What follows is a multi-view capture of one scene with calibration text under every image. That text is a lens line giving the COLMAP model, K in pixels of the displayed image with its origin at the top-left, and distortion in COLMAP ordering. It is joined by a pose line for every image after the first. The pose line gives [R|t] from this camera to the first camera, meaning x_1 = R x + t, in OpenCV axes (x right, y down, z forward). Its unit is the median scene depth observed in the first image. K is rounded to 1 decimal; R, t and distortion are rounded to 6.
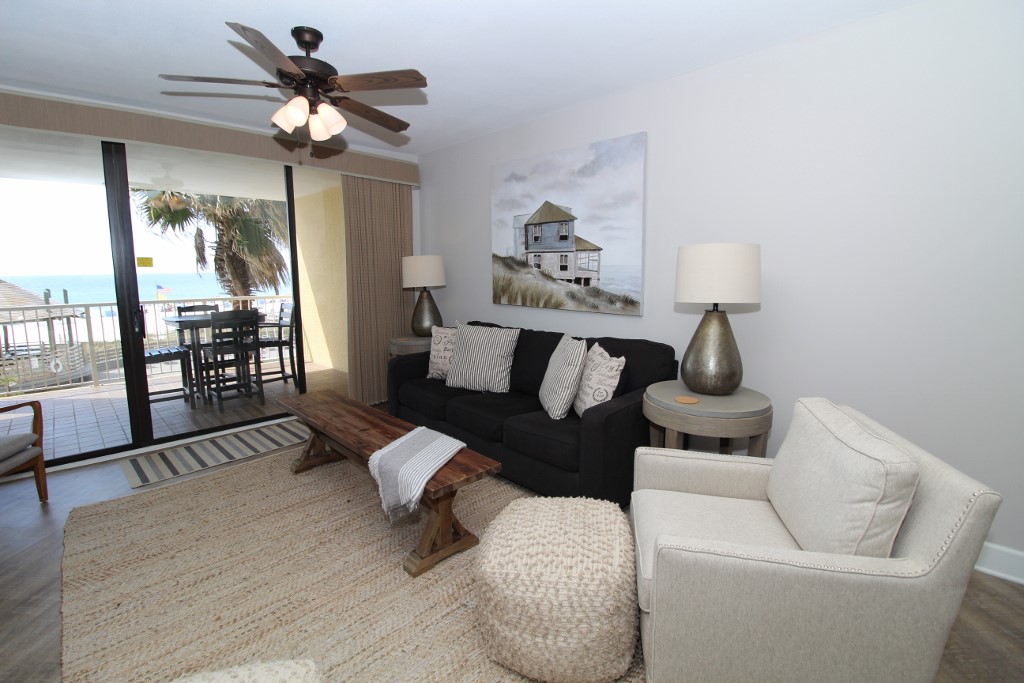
lens RADIAL K [[473.9, 0, 509.5], [0, 473.9, 331.3], [0, 0, 1]] dist [-0.012207, -0.002287]
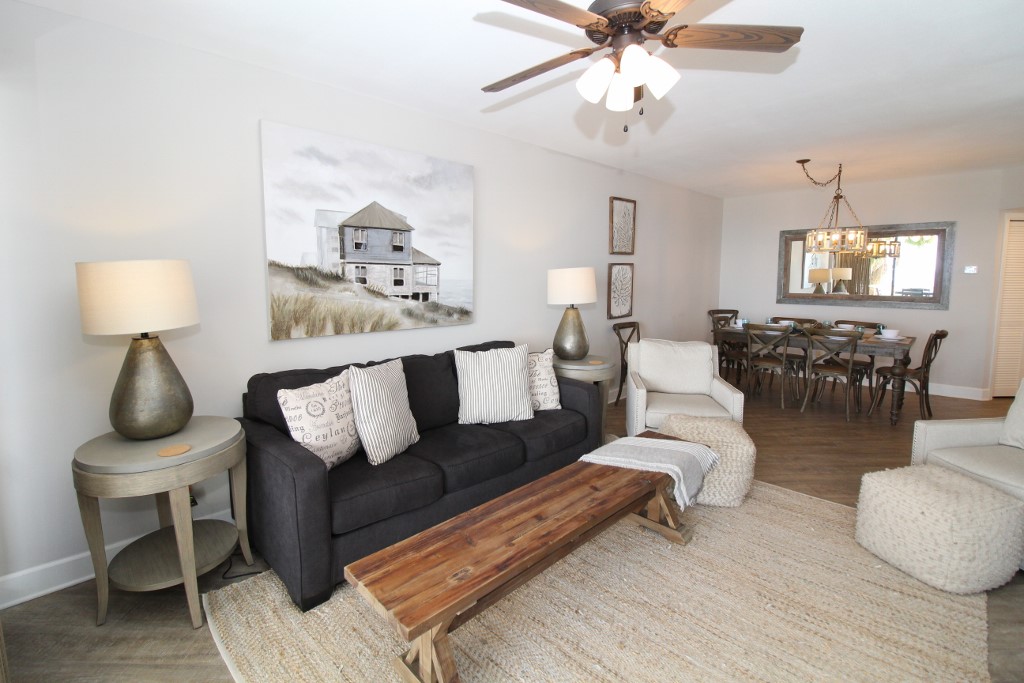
lens RADIAL K [[473.9, 0, 509.5], [0, 473.9, 332.7], [0, 0, 1]] dist [-0.012207, -0.002287]
pose [[-0.021476, -0.112915, 0.993373, -0.750859], [0.134118, 0.984295, 0.114783, -0.111773], [-0.990733, 0.135695, -0.005995, 0.787183]]
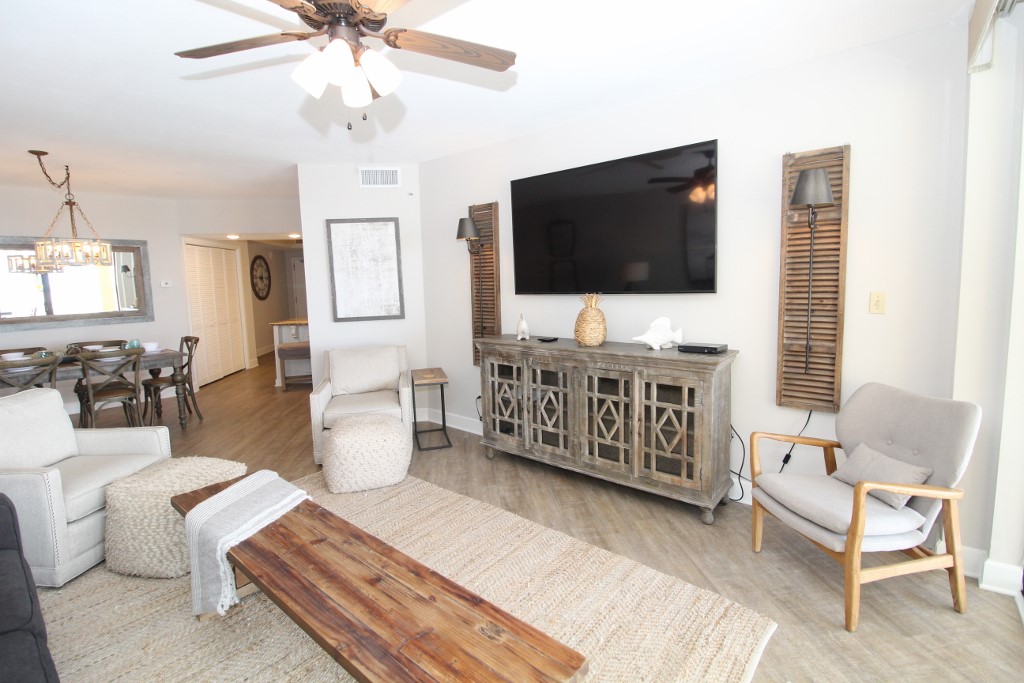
lens RADIAL K [[473.9, 0, 511.0], [0, 473.9, 340.0], [0, 0, 1]] dist [-0.012207, -0.002287]
pose [[-0.993078, 0.052312, -0.105168, -0.366649], [0.023172, 0.965006, 0.261203, -0.160193], [0.115152, 0.256957, -0.959538, 1.124878]]
